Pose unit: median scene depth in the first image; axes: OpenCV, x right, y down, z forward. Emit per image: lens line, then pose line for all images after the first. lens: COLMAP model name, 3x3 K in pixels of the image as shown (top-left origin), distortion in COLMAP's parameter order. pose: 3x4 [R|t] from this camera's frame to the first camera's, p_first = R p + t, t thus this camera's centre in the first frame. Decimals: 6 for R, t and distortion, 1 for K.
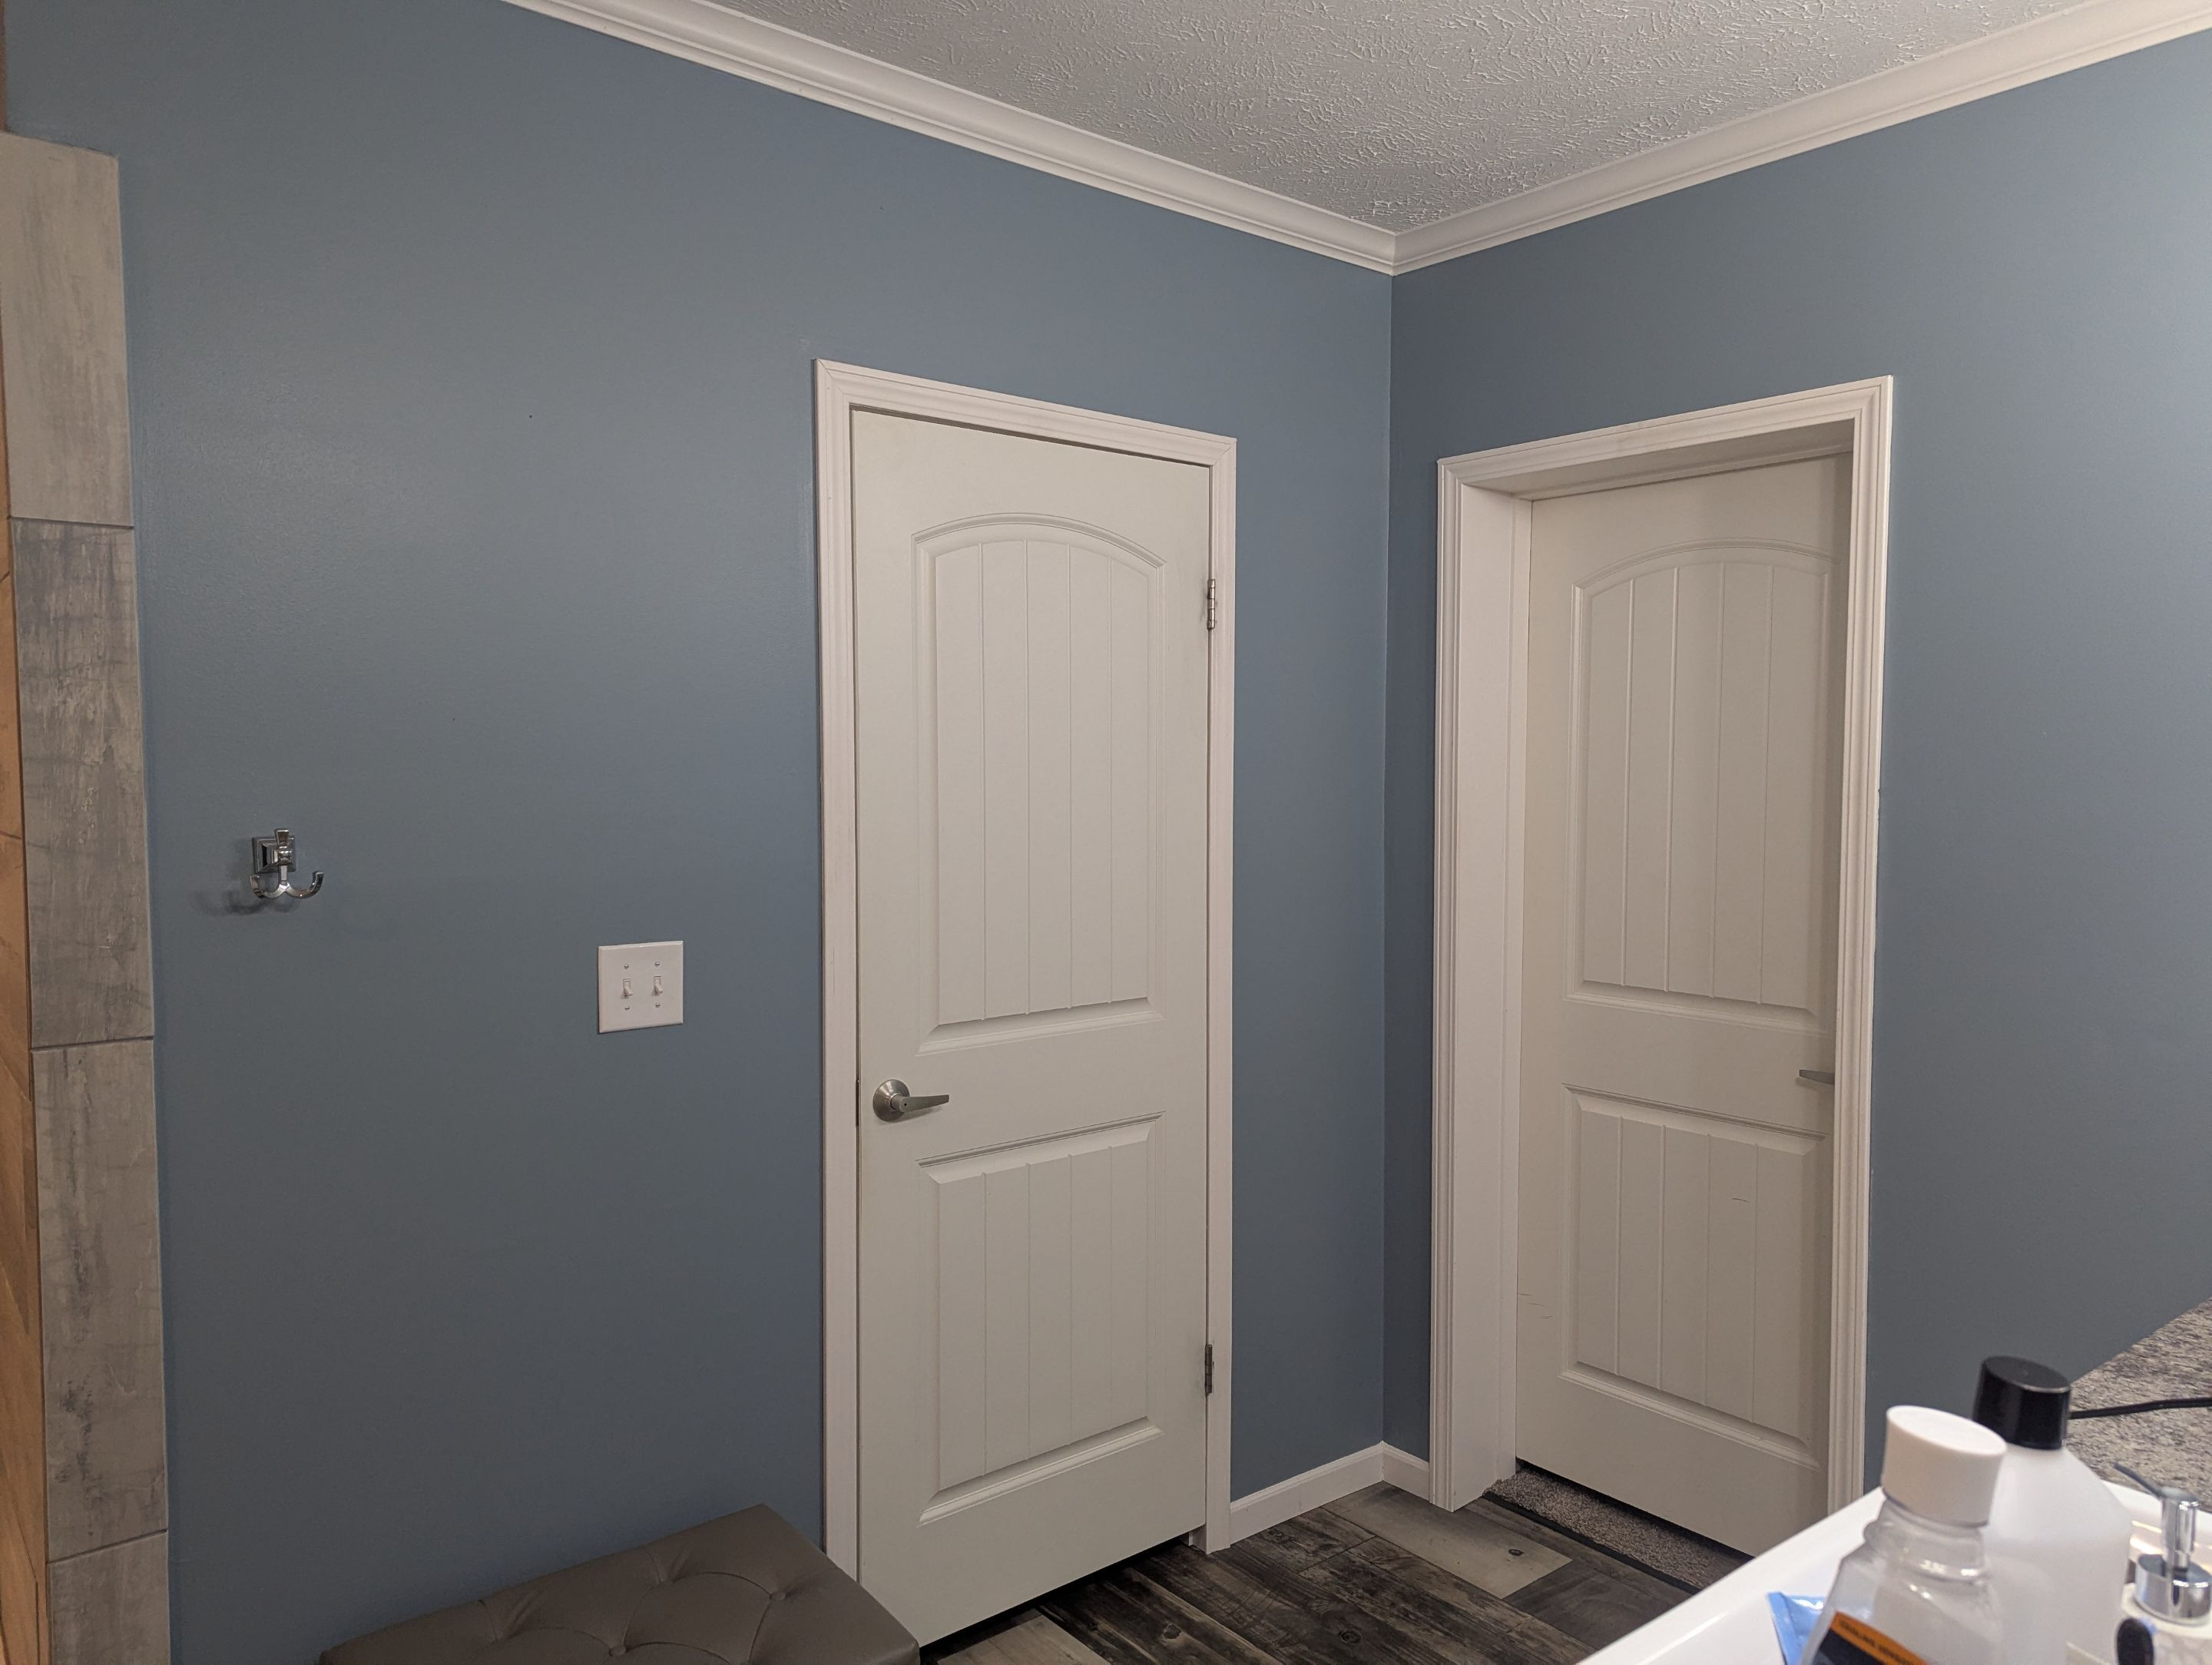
lens RADIAL K [[1550.7, 0, 1106.0], [0, 1550.7, 832.5], [0, 0, 1]] dist [0.040998, -0.002652]
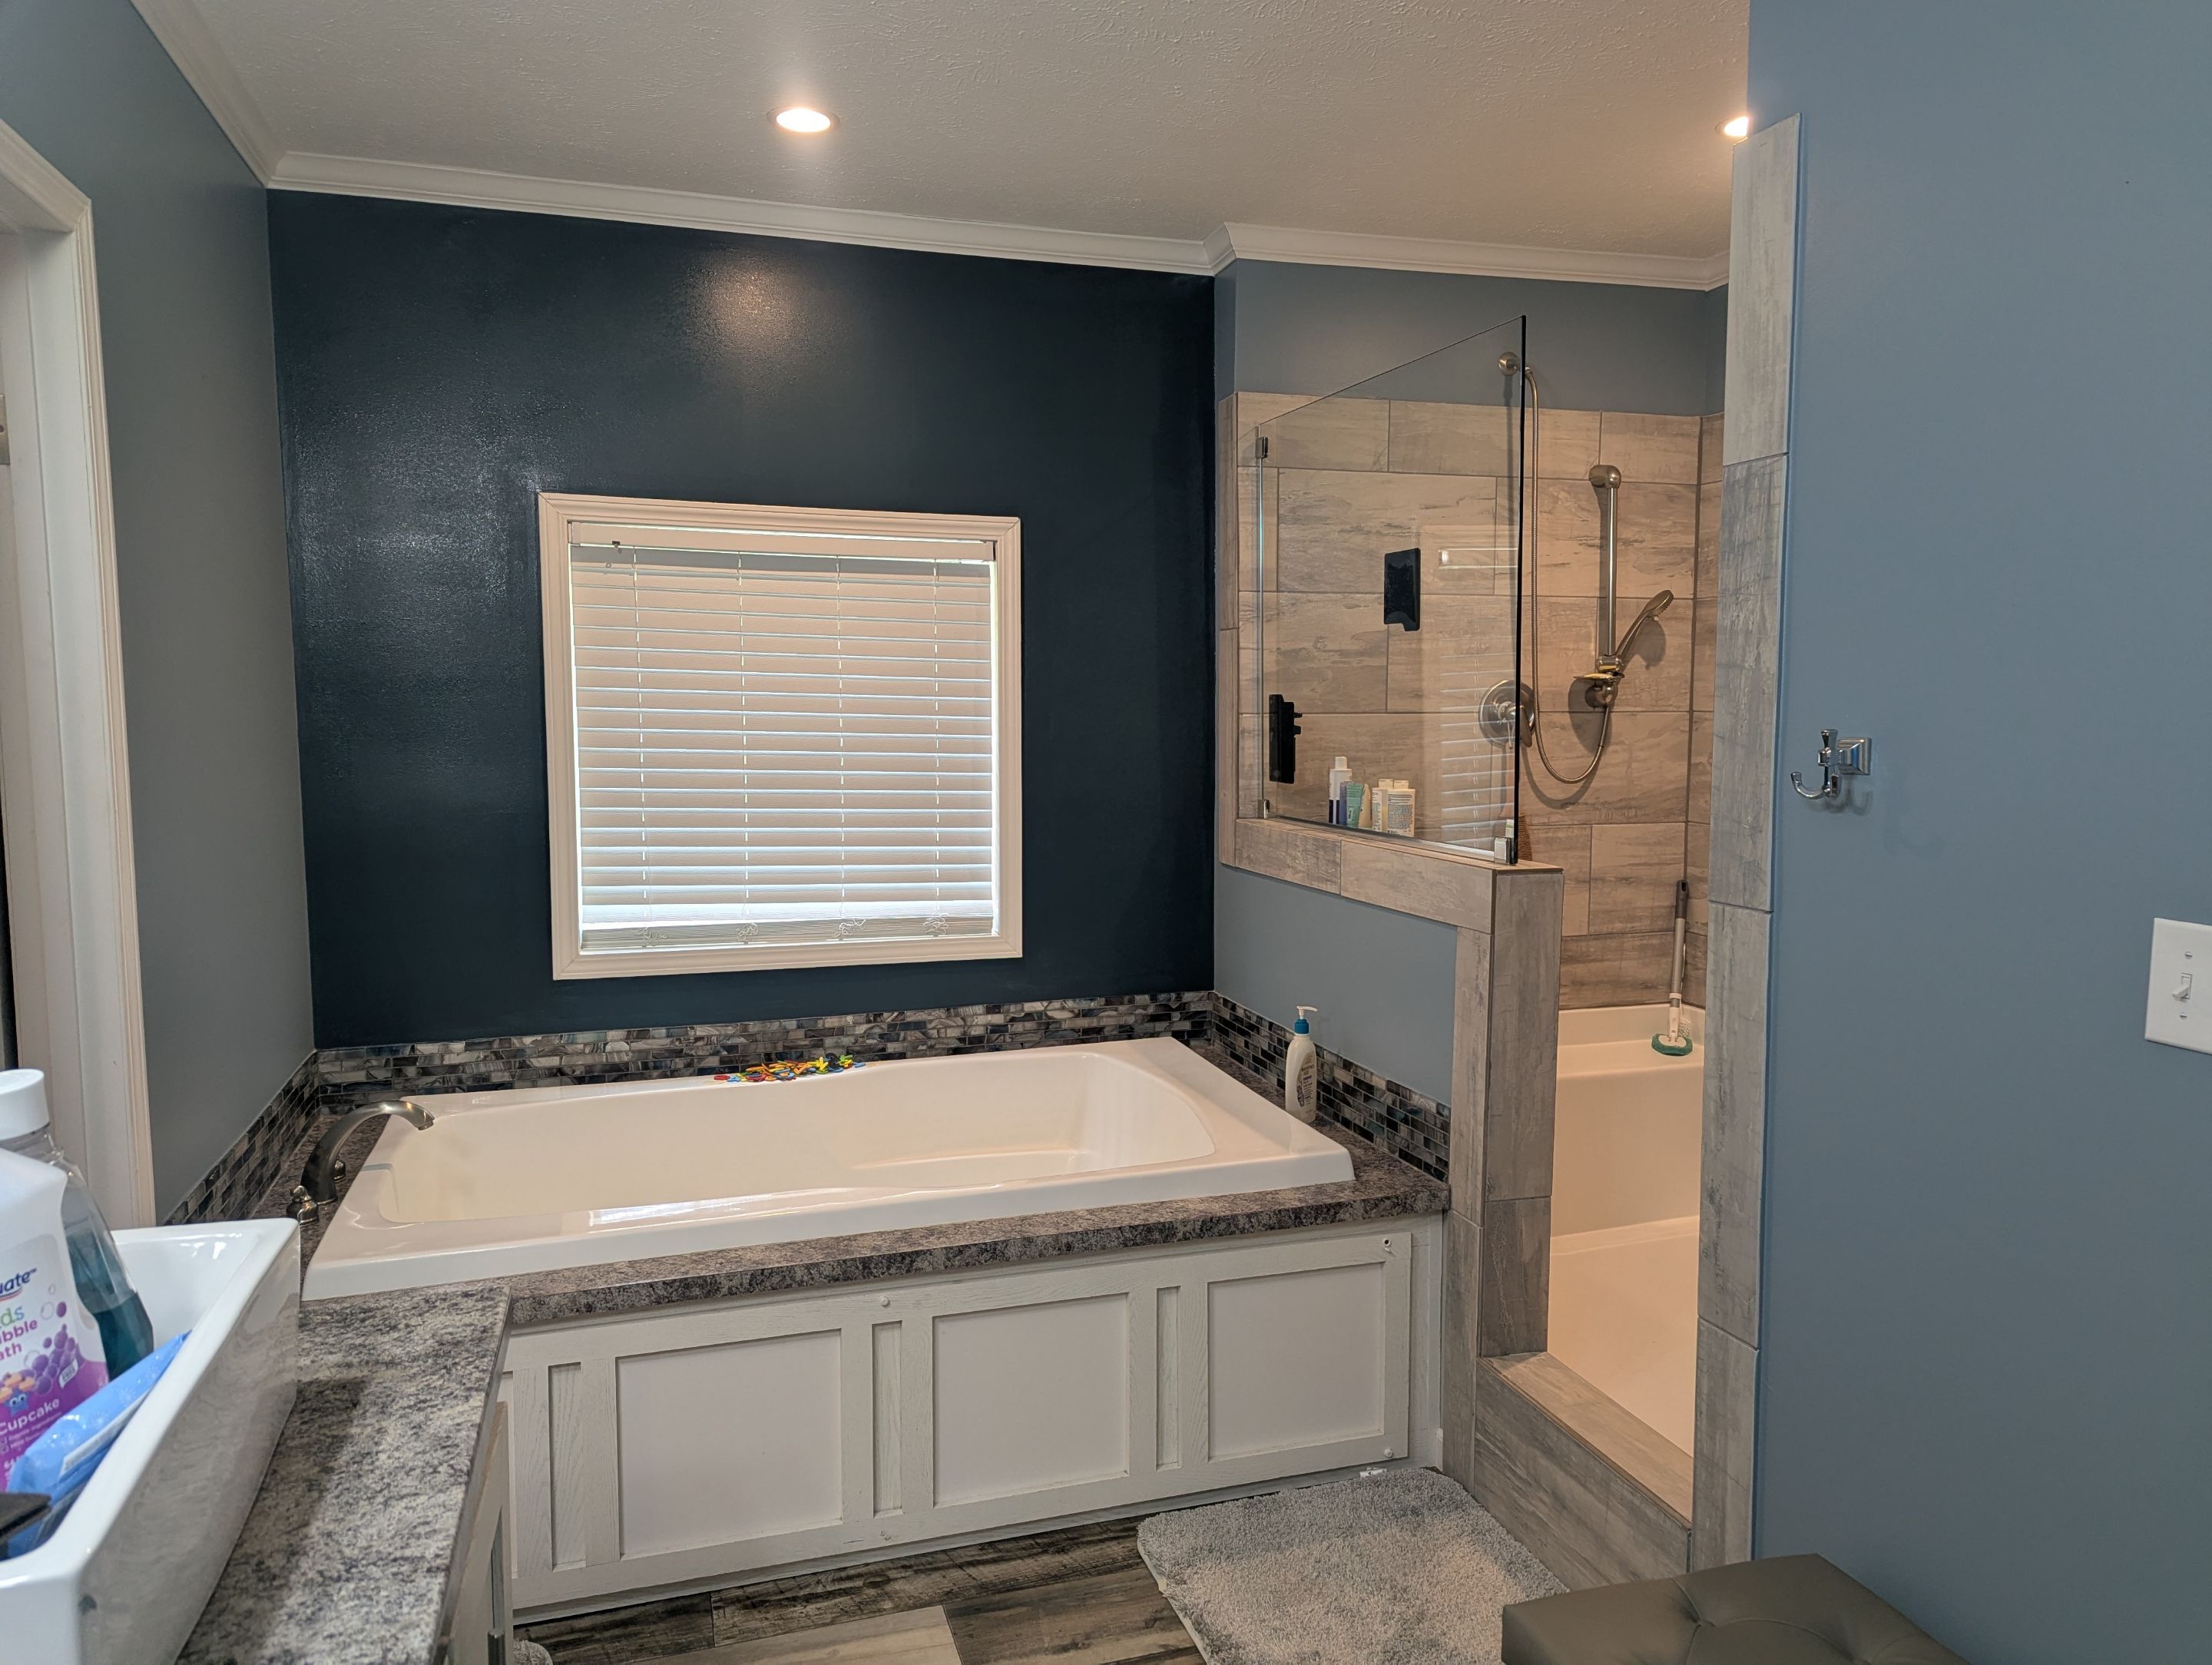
lens RADIAL K [[1550.7, 0, 1106.0], [0, 1550.7, 832.5], [0, 0, 1]] dist [0.040998, -0.002652]
pose [[-0.380621, 0.078583, -0.921386, 0.605515], [-0.043843, 0.993729, 0.102864, -0.020505], [0.923691, 0.079548, -0.374789, 0.997676]]
